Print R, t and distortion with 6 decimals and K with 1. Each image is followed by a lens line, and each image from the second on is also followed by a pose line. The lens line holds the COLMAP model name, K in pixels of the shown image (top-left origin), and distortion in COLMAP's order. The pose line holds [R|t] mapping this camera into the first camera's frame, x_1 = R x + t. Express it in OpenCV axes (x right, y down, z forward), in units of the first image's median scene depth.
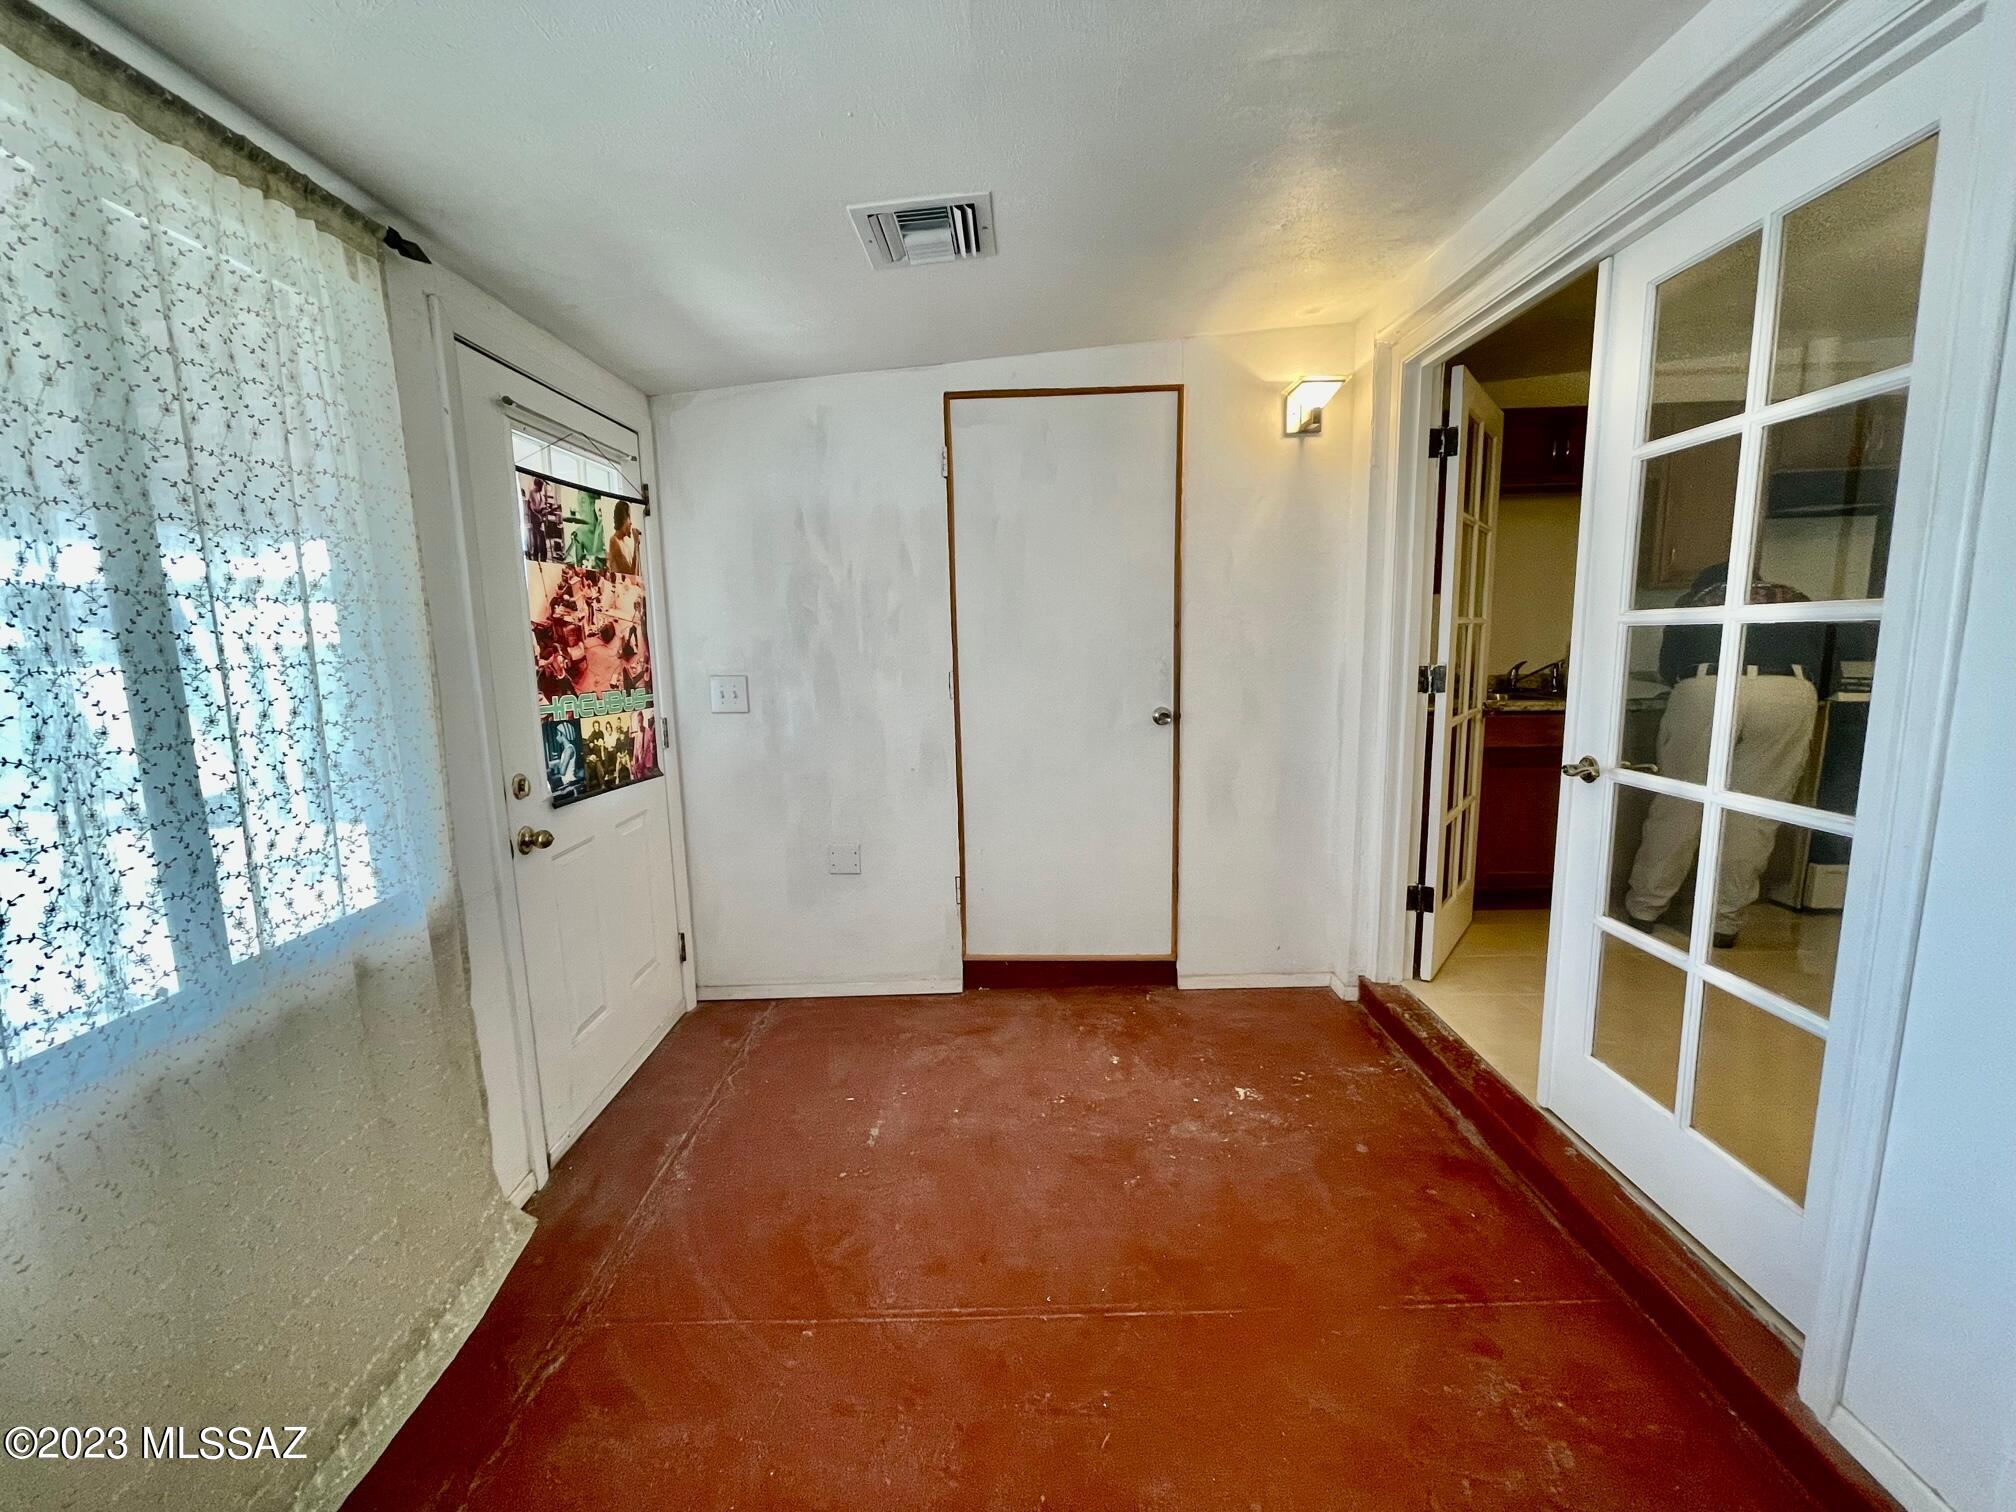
lens RADIAL K [[811.7, 0, 1002.1], [0, 811.7, 754.0], [0, 0, 1]] dist [-0.001098, -0.000408]
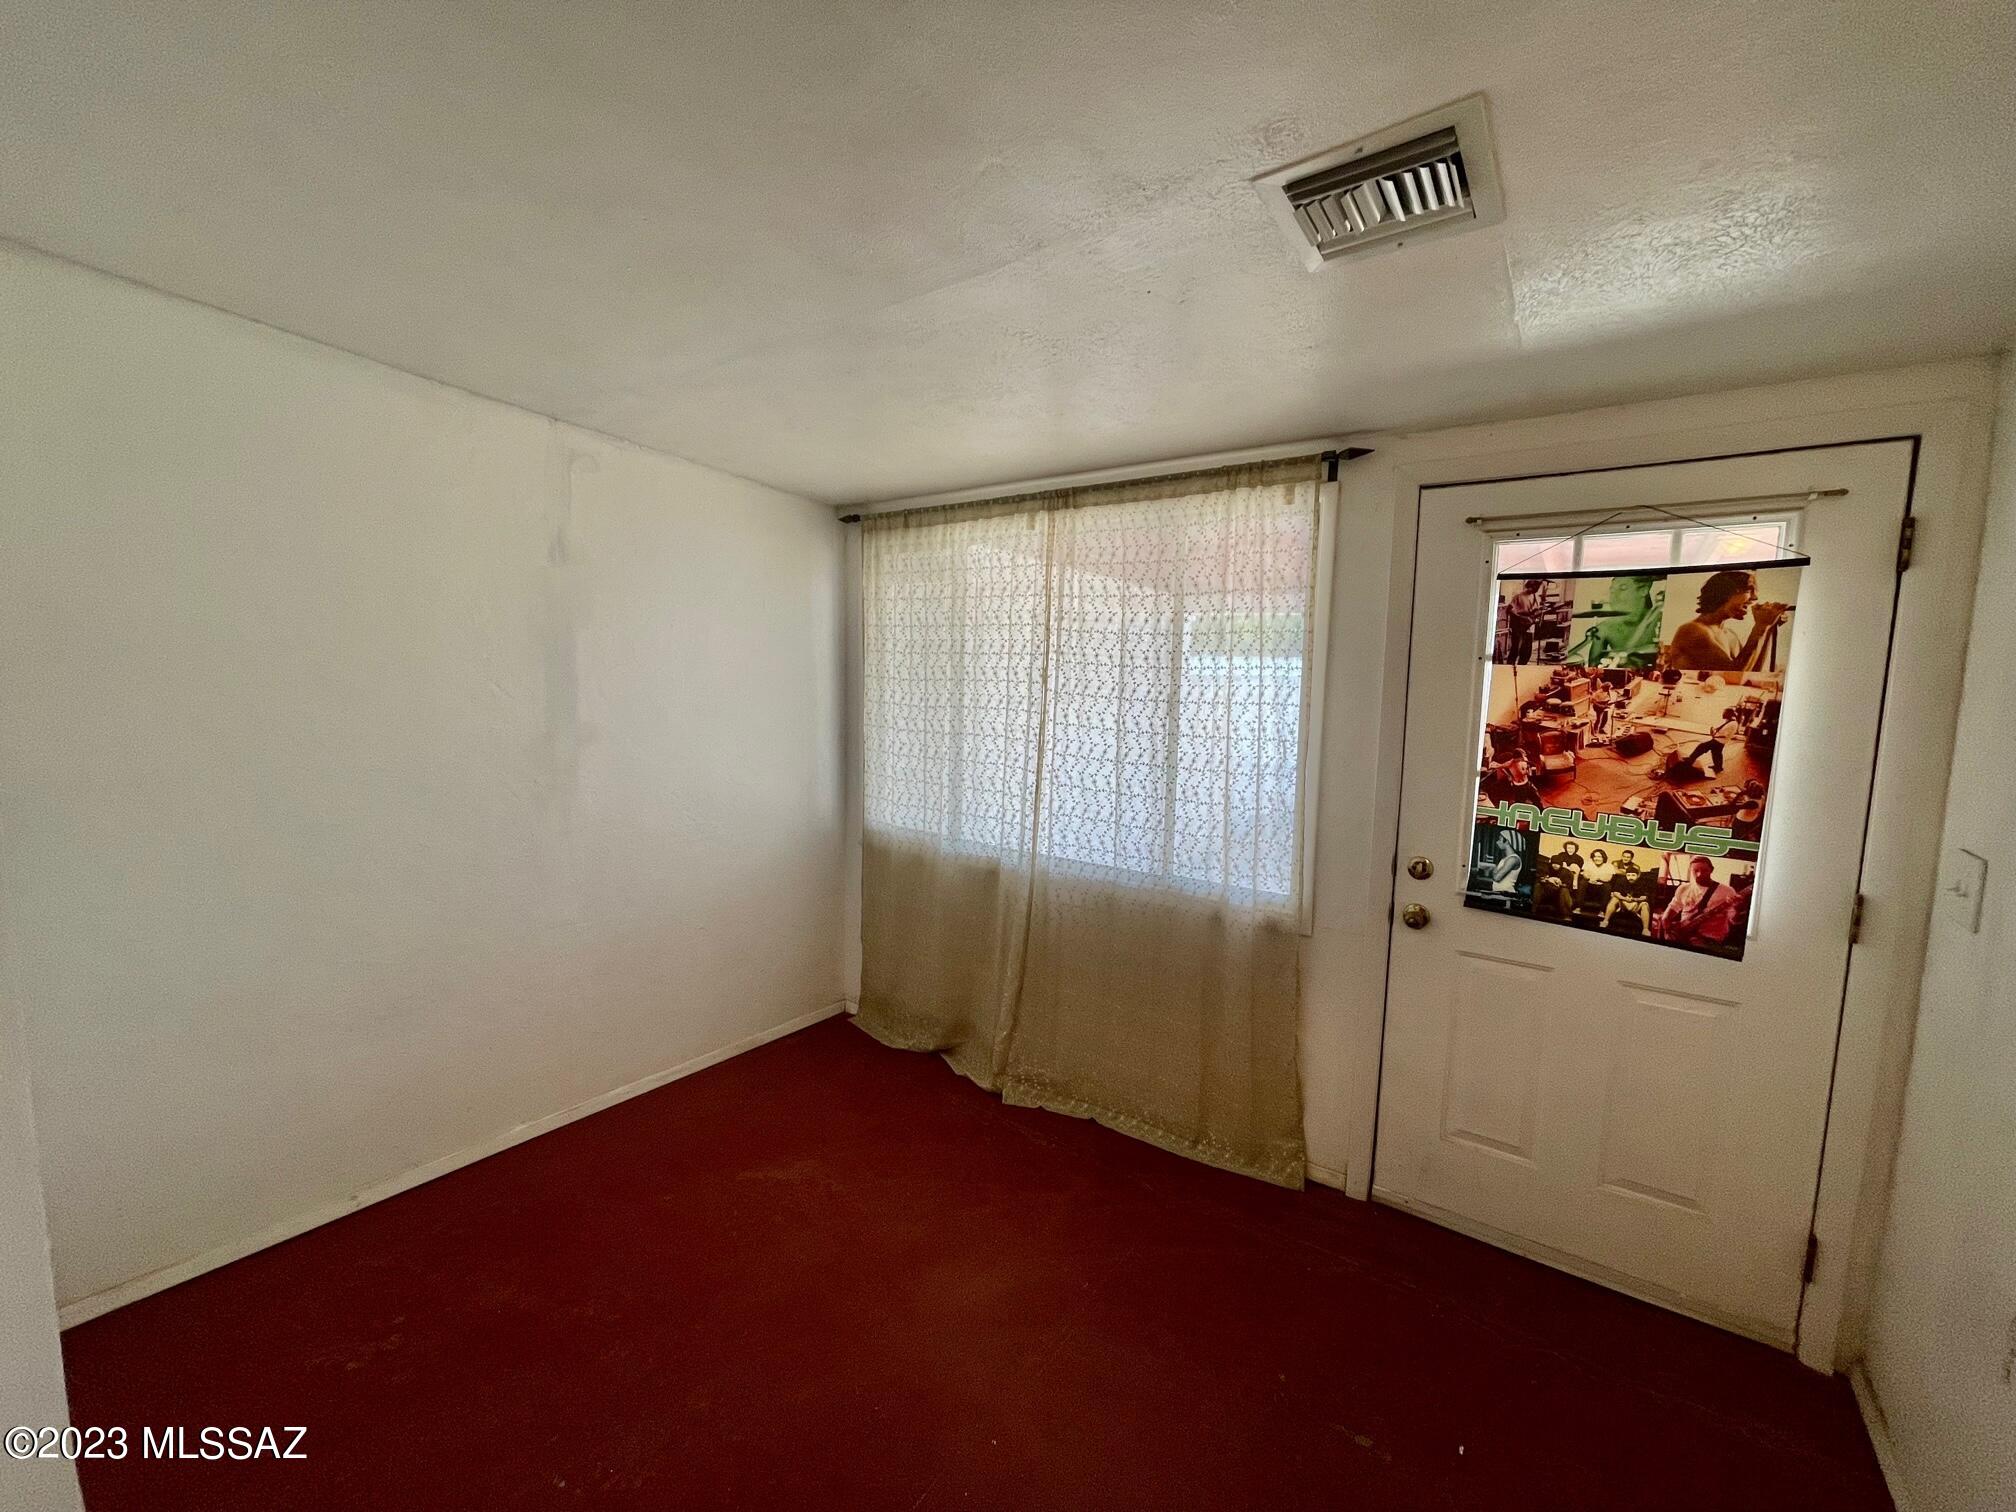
lens RADIAL K [[811.7, 0, 1002.1], [0, 811.7, 754.0], [0, 0, 1]] dist [-0.001098, -0.000408]
pose [[-0.570376, 0.097951, -0.815523, 0.569159], [-0.129522, 0.969717, 0.207059, -0.244553], [0.811108, 0.223729, -0.540416, 1.005358]]
